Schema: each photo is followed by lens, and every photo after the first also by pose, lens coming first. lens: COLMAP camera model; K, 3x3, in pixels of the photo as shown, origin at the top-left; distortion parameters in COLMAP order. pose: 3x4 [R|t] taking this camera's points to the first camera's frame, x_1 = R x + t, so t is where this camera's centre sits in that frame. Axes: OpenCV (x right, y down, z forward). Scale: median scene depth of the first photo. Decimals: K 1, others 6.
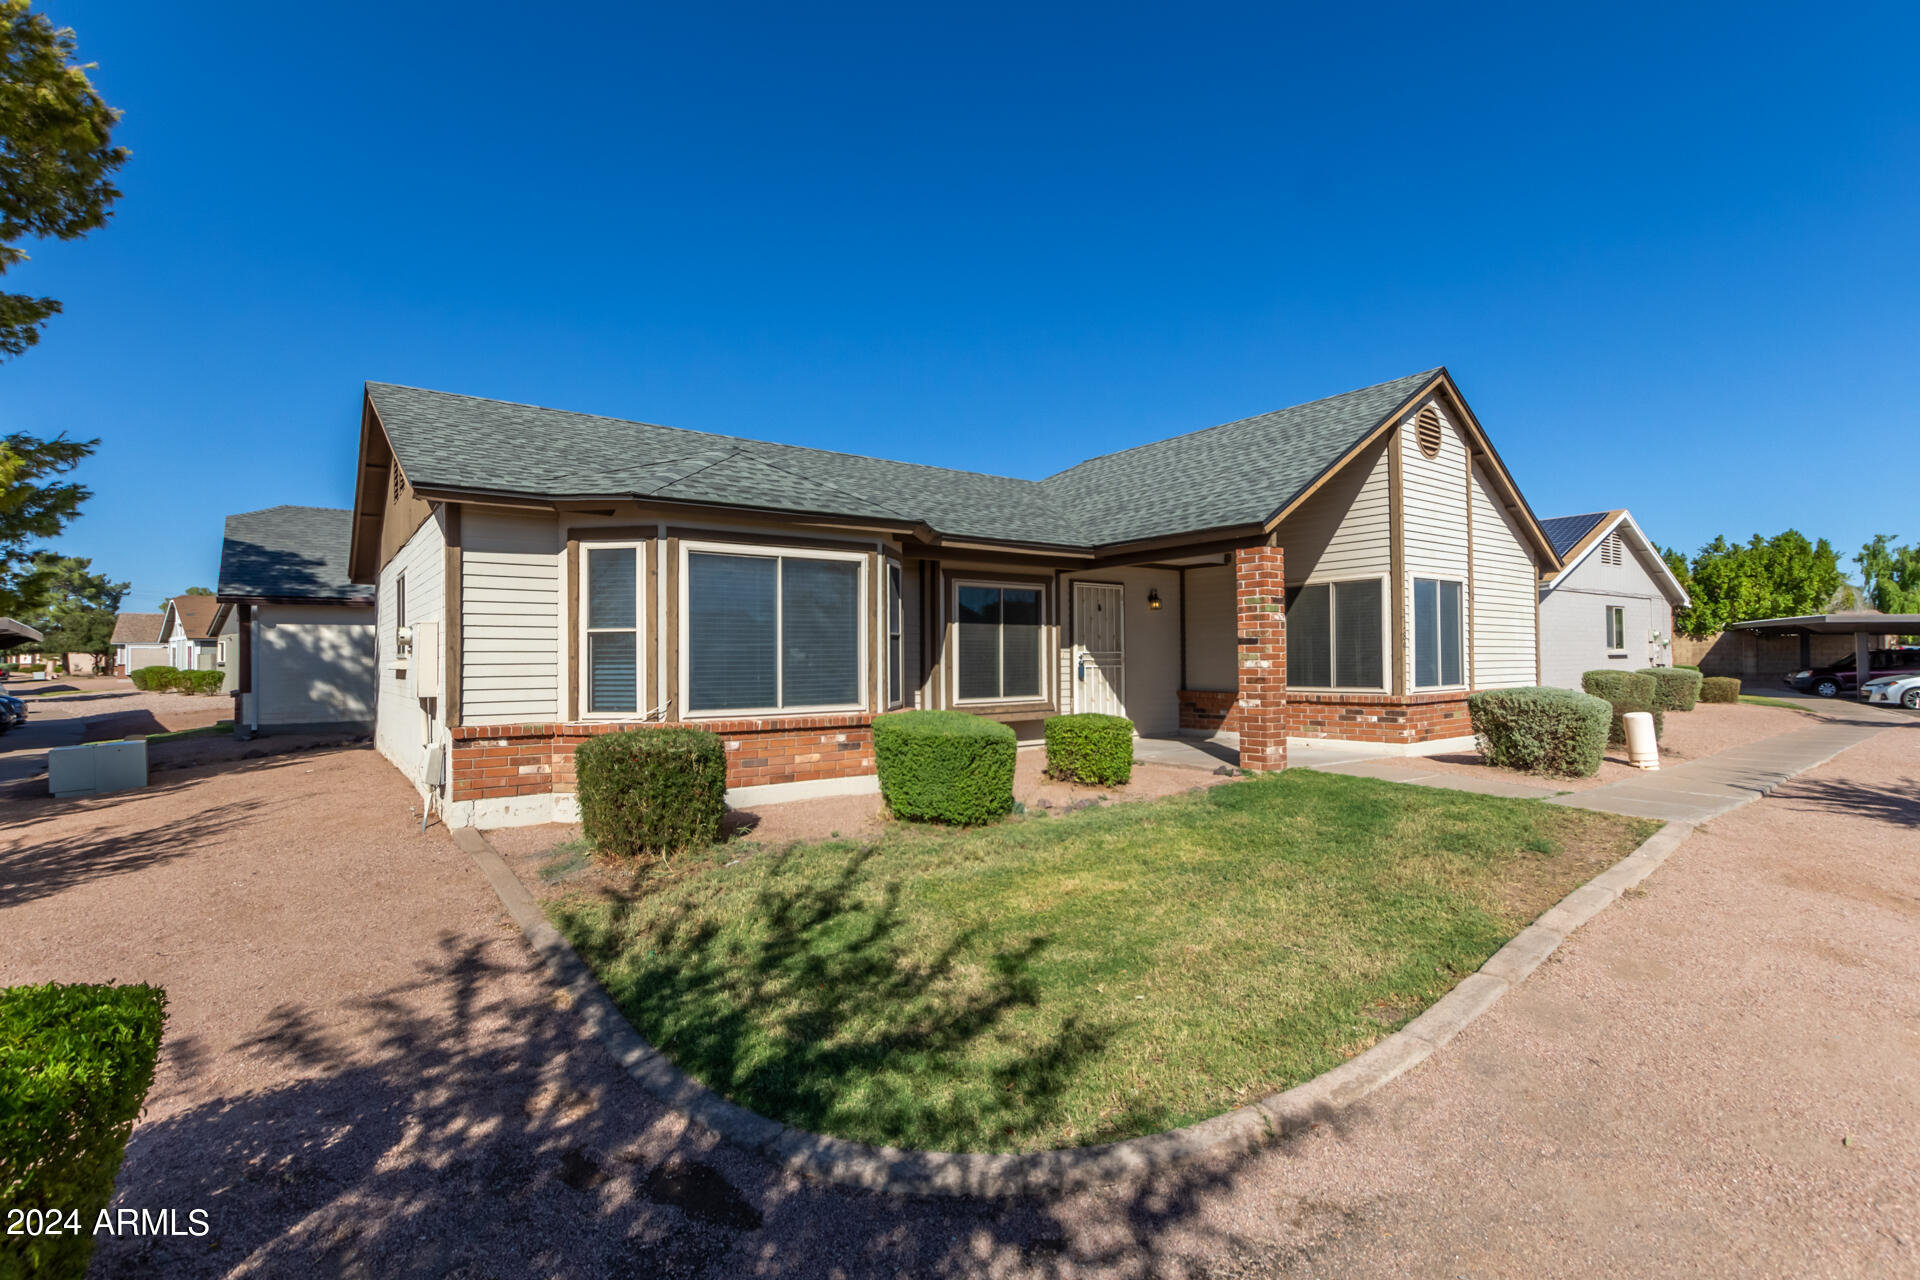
lens RADIAL K [[891.7, 0, 955.1], [0, 891.7, 670.0], [0, 0, 1]] dist [0.001725, -0.000488]
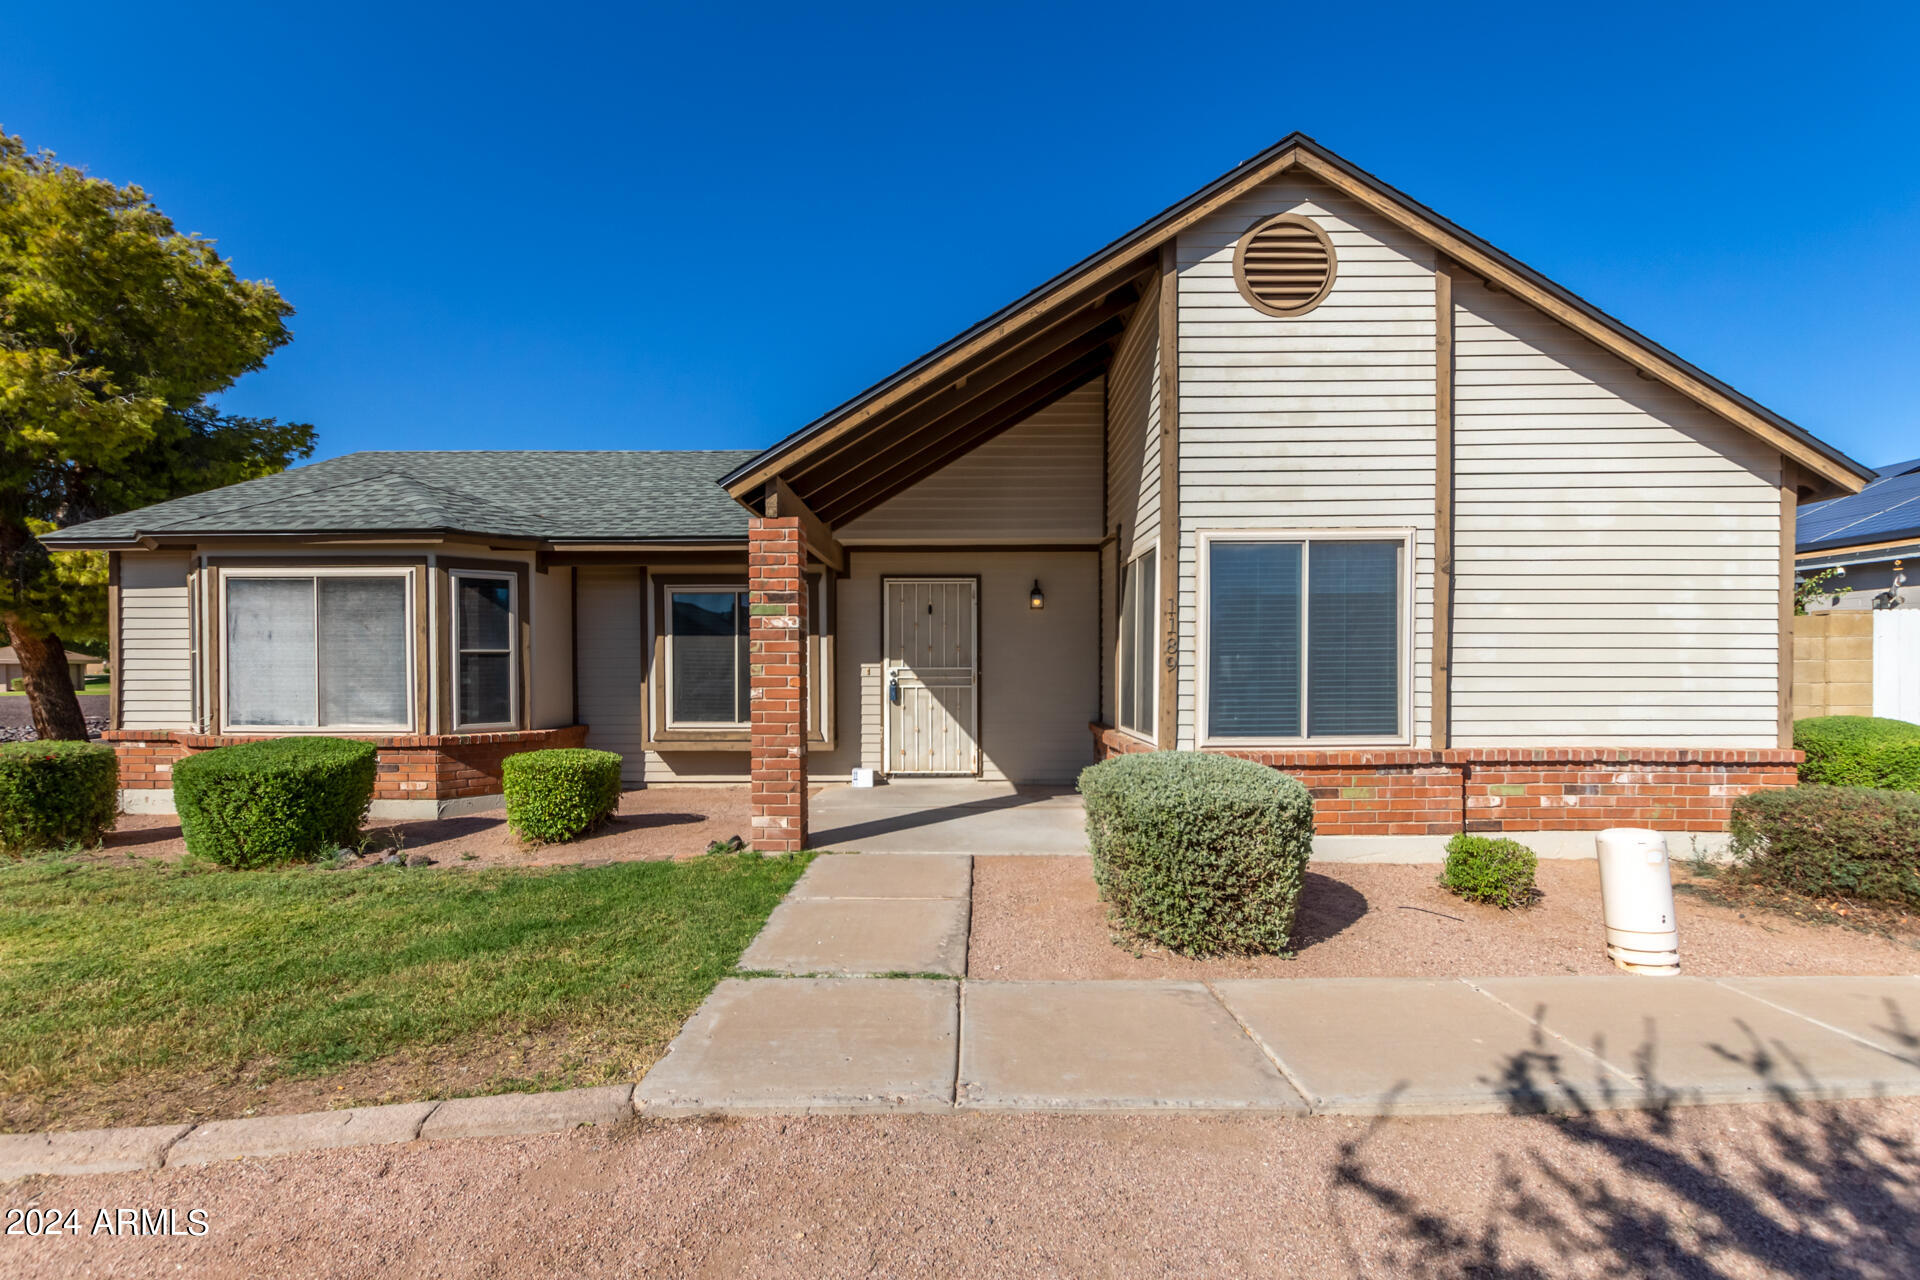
lens RADIAL K [[848.1, 0, 946.2], [0, 848.1, 657.4], [0, 0, 1]] dist [0.003141, -0.000491]
pose [[0.792068, 0.002232, -0.610429, 0.725263], [-0.011165, 0.999879, -0.010831, -0.025106], [0.610331, 0.015395, 0.791997, 0.506826]]
